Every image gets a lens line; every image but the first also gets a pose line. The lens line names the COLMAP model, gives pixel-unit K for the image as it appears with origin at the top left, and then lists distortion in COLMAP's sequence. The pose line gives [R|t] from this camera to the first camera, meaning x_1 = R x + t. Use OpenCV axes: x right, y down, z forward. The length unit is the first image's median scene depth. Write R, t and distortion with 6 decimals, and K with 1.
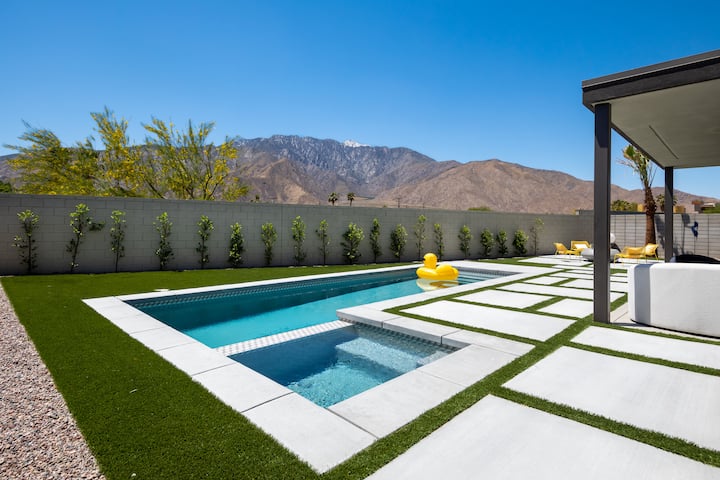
lens RADIAL K [[381.3, 0, 345.5], [0, 381.3, 218.9], [0, 0, 1]] dist [0.012976, 0.000578]
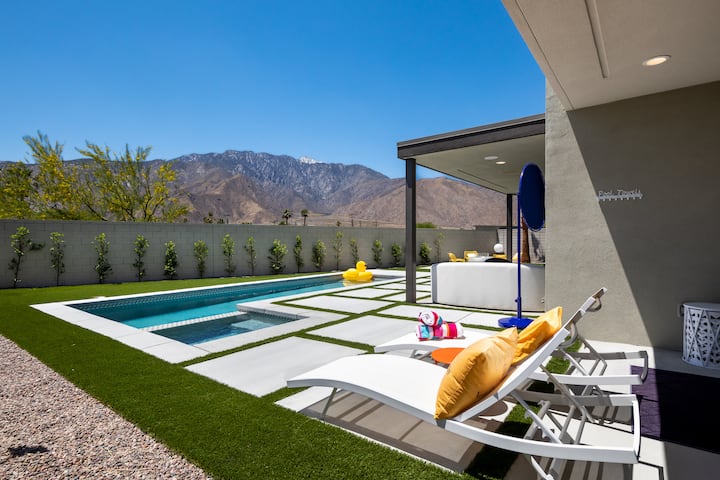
lens RADIAL K [[370.6, 0, 356.9], [0, 370.6, 252.0], [0, 0, 1]] dist [0.002829, -0.000511]
pose [[0.989600, -0.021287, 0.142261, 0.098283], [0.014509, 0.998717, 0.048510, -0.002574], [-0.143111, -0.045942, 0.988640, -0.165893]]
